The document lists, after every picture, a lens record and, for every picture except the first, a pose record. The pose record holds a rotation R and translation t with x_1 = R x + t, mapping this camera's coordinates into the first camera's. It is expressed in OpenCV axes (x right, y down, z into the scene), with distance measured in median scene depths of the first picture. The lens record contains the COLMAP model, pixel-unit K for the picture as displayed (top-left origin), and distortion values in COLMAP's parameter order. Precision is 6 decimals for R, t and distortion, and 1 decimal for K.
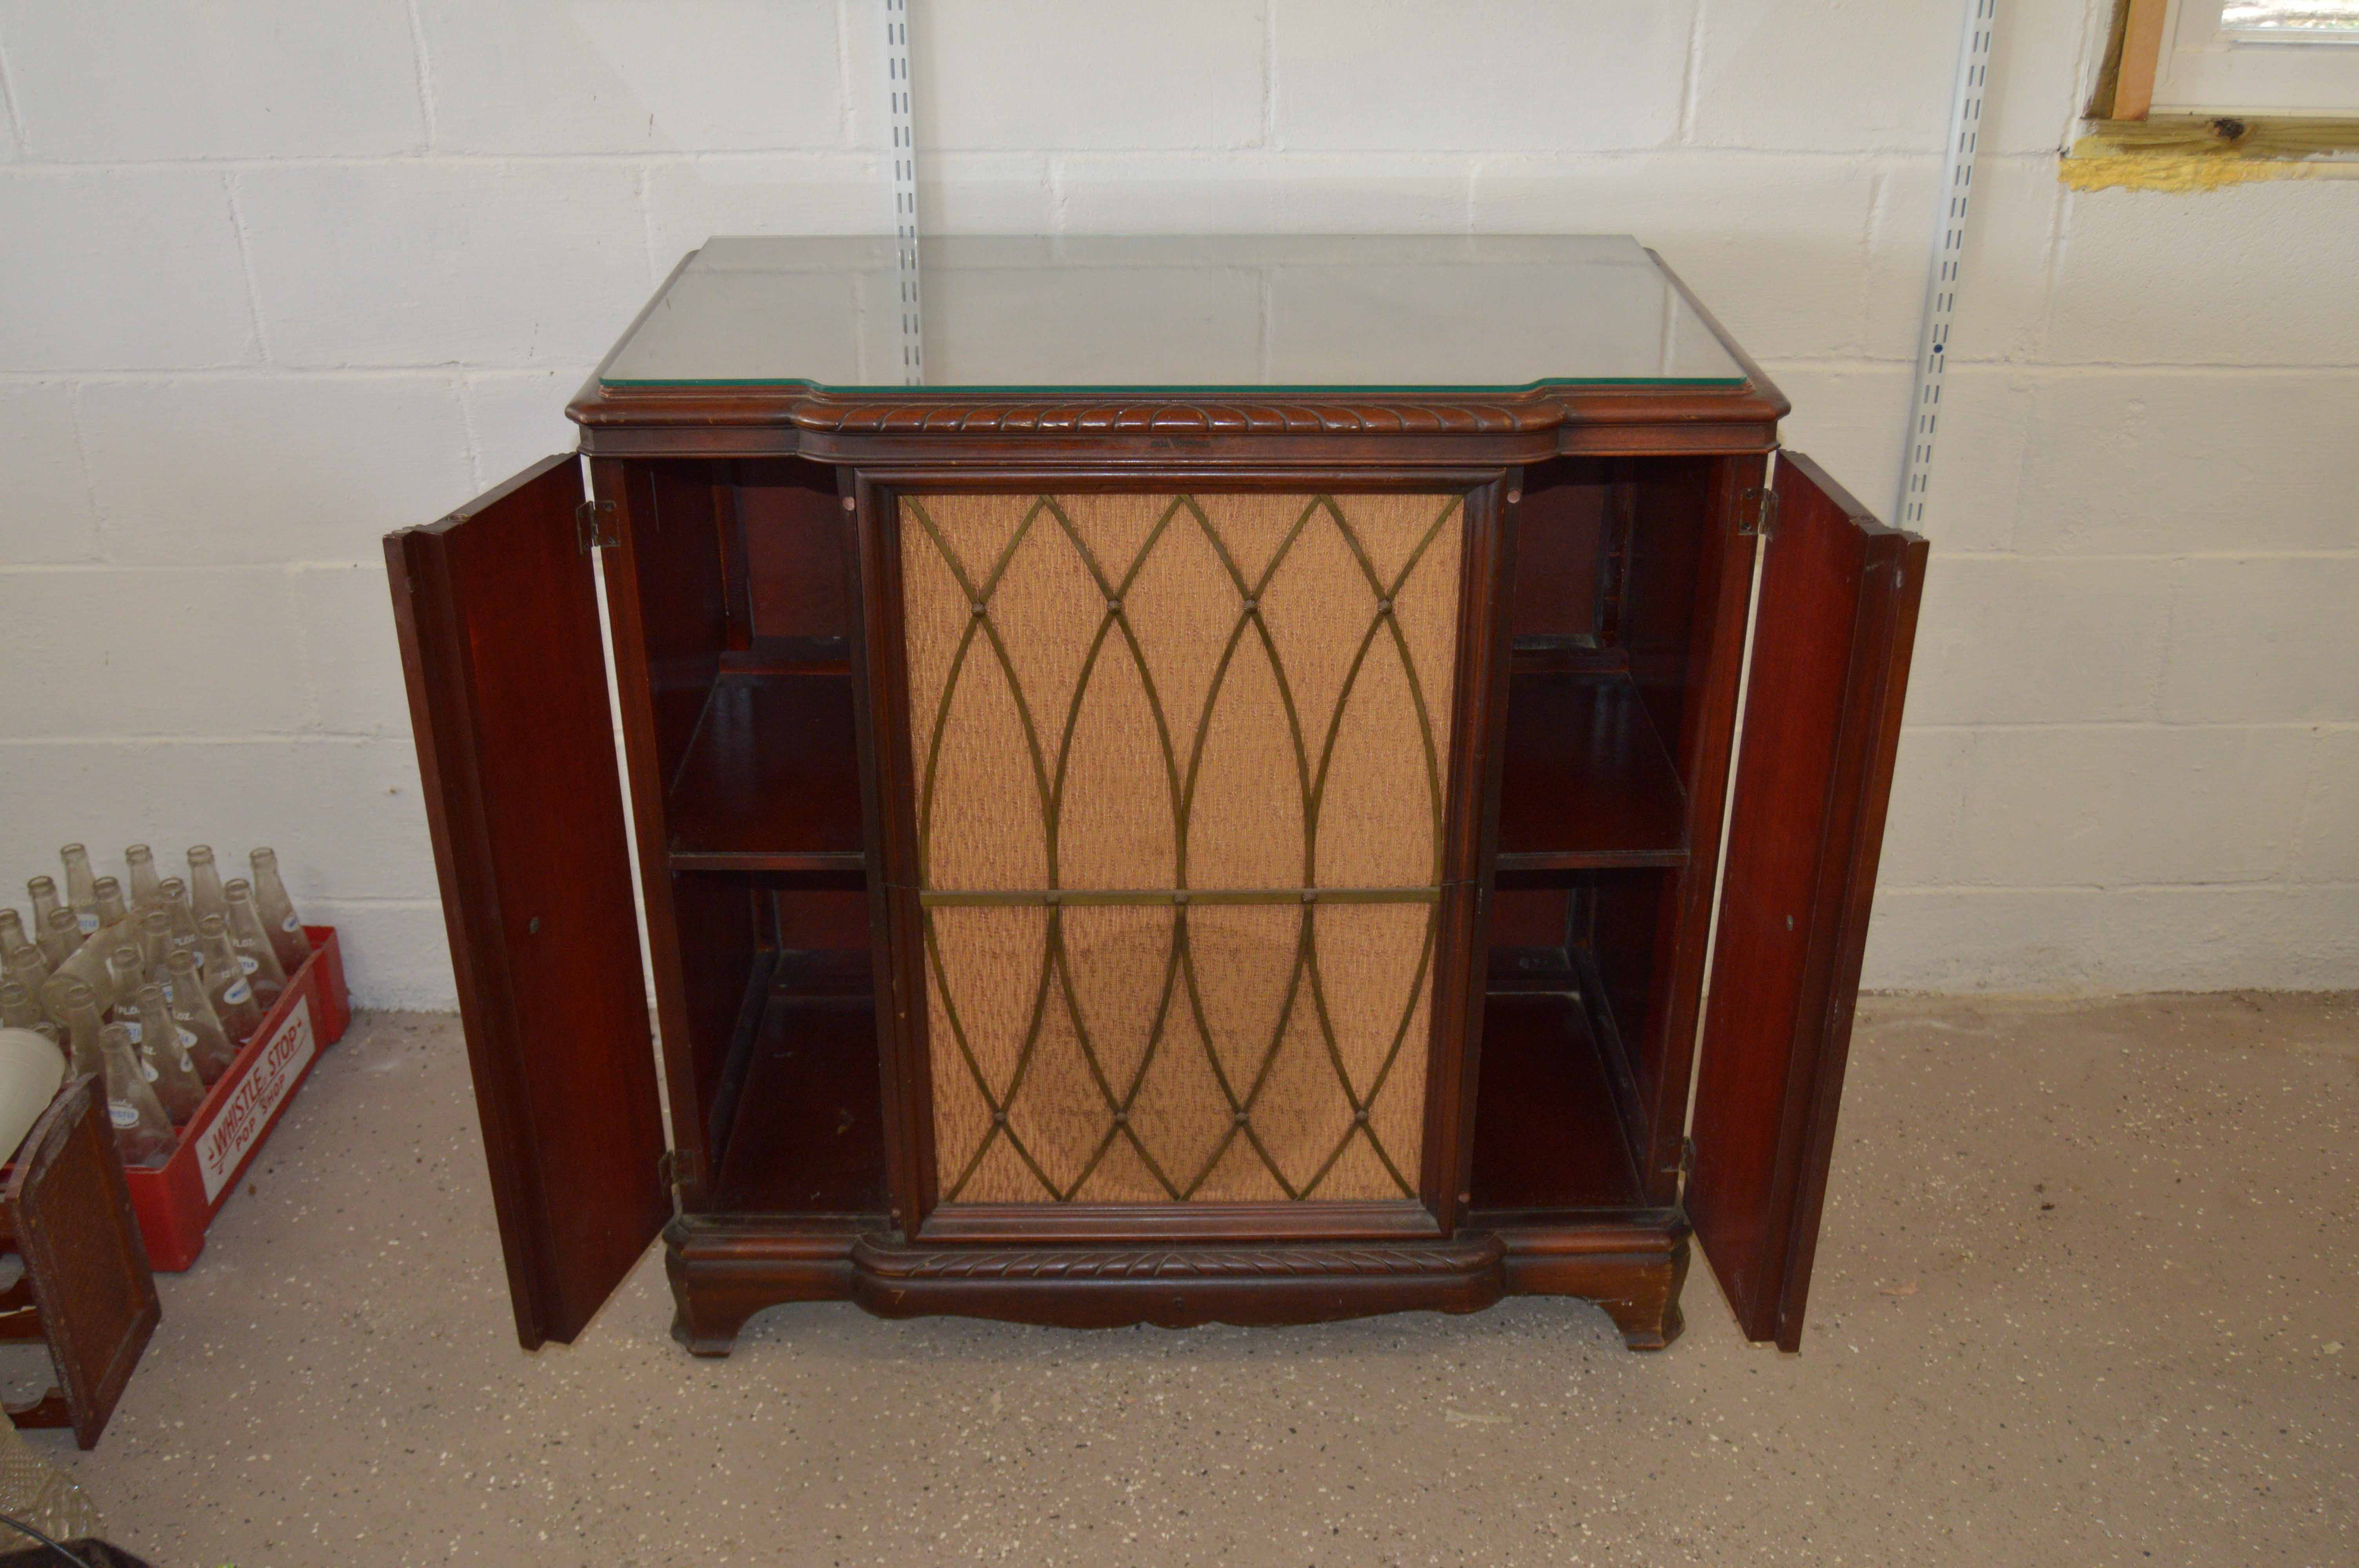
lens RADIAL K [[2273.9, 0, 1171.2], [0, 2273.9, 811.9], [0, 0, 1]] dist [-0.065690, 0.003315]
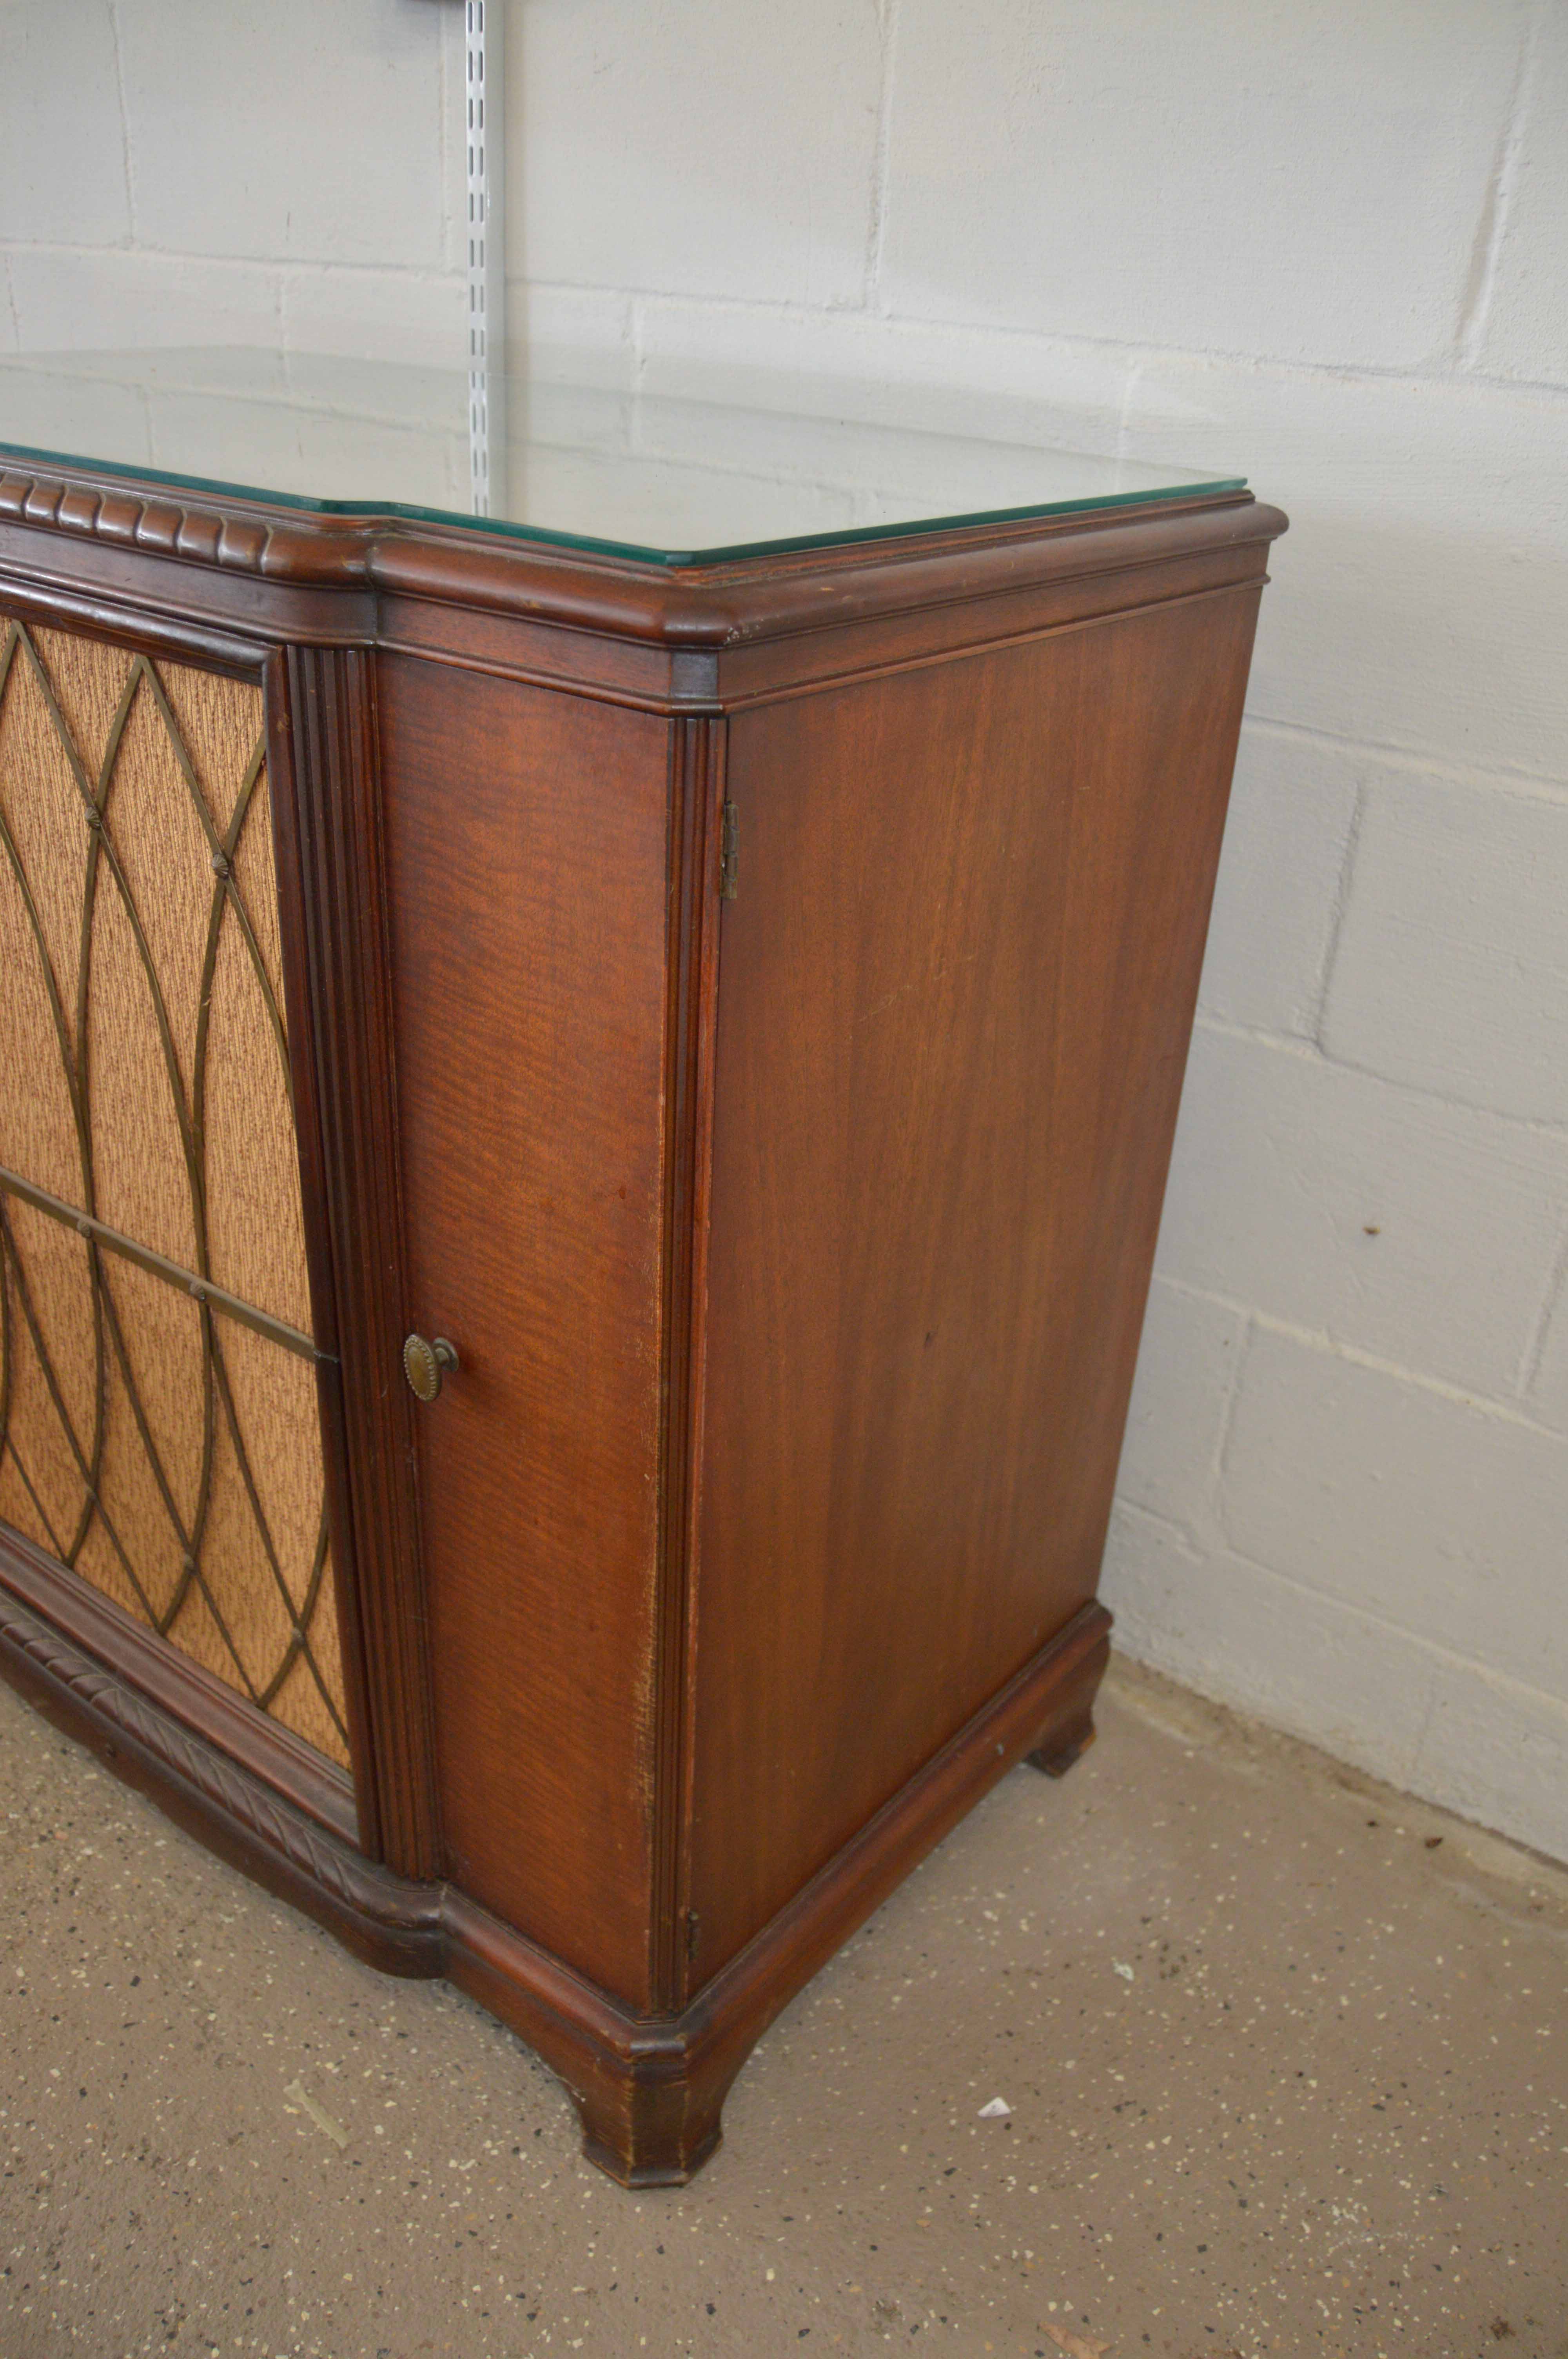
lens RADIAL K [[1870.3, 0, 792.7], [0, 1870.3, 1233.5], [0, 0, 1]] dist [-0.071497, 0.006414]
pose [[0.788226, 0.339892, -0.513005, 0.441708], [-0.332727, 0.936661, 0.109355, -0.090103], [0.517680, 0.084494, 0.851392, 0.577607]]
